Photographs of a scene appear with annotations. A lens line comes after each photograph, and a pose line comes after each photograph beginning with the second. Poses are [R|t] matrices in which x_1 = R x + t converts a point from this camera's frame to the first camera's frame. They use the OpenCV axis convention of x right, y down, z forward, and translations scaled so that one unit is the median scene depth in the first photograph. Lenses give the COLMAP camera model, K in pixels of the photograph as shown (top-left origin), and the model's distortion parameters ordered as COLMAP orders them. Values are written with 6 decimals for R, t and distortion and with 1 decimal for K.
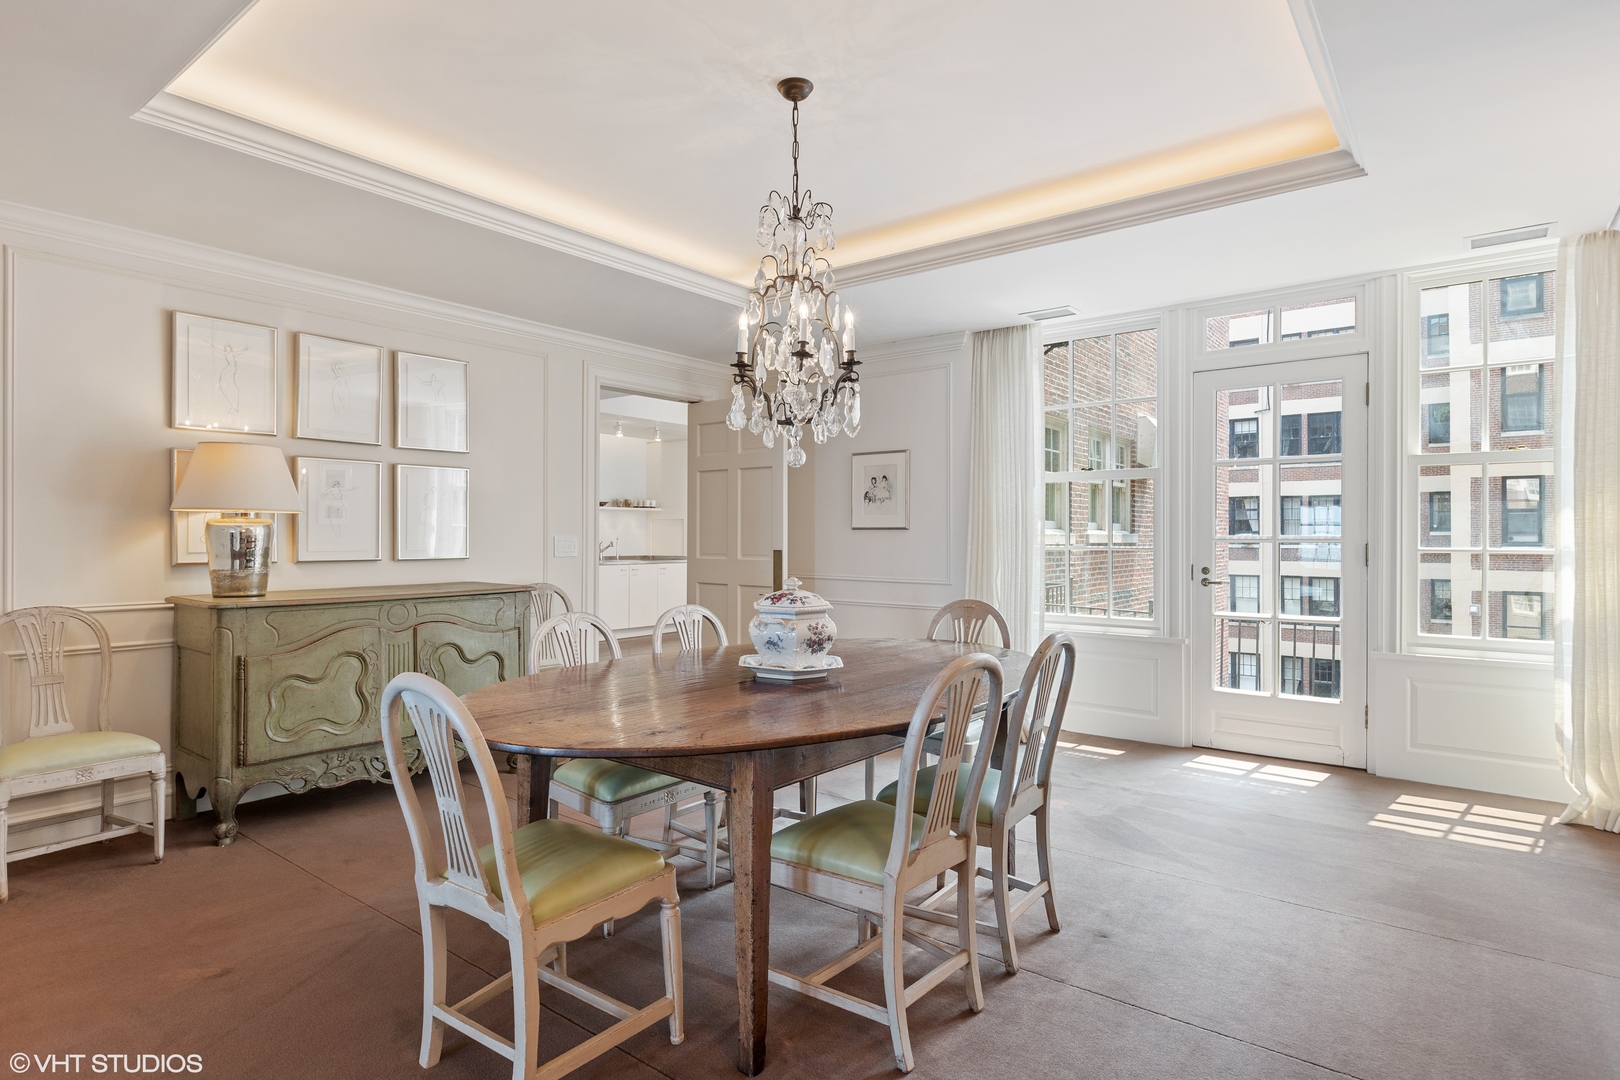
lens RADIAL K [[868.9, 0, 810.0], [0, 868.9, 540.0], [0, 0, 1]] dist [-0.000425, 0.000100]
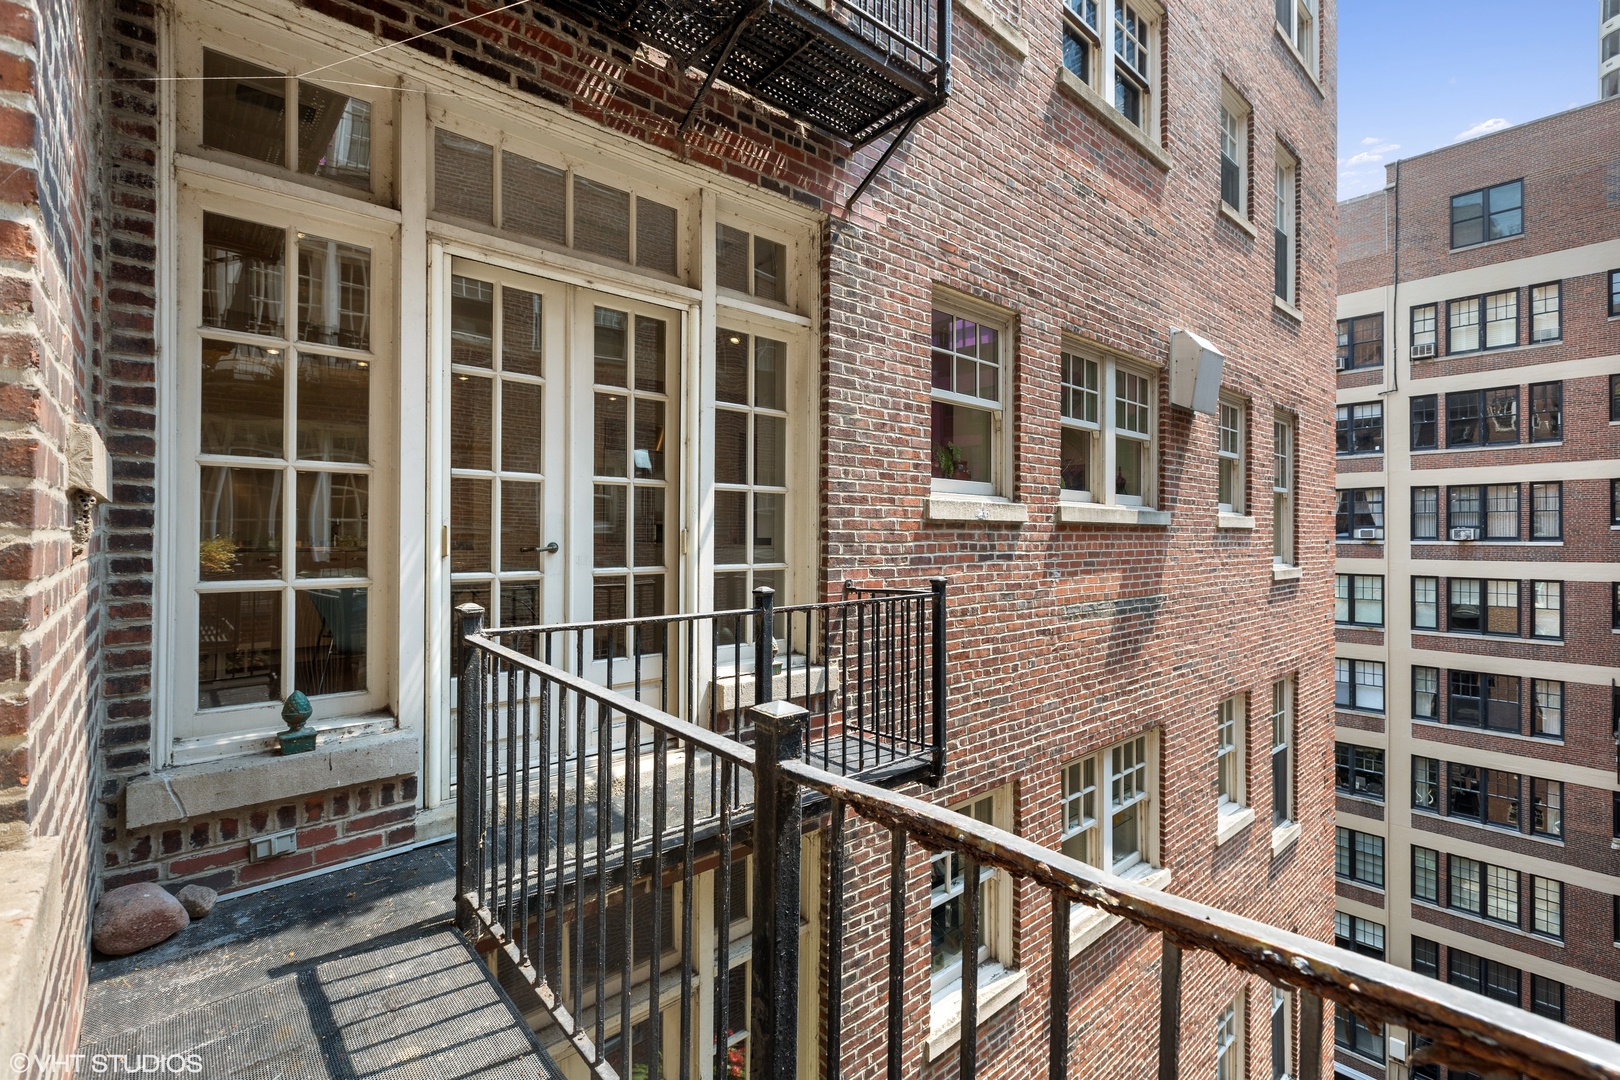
lens RADIAL K [[729.3, 0, 810.0], [0, 729.3, 540.0], [0, 0, 1]] dist [-0.002601, -0.000889]
pose [[0.981719, 0.002162, -0.190326, 0.076714], [-0.002087, 0.999998, 0.000594, 0.005187], [0.190326, -0.000186, 0.981721, 0.146199]]
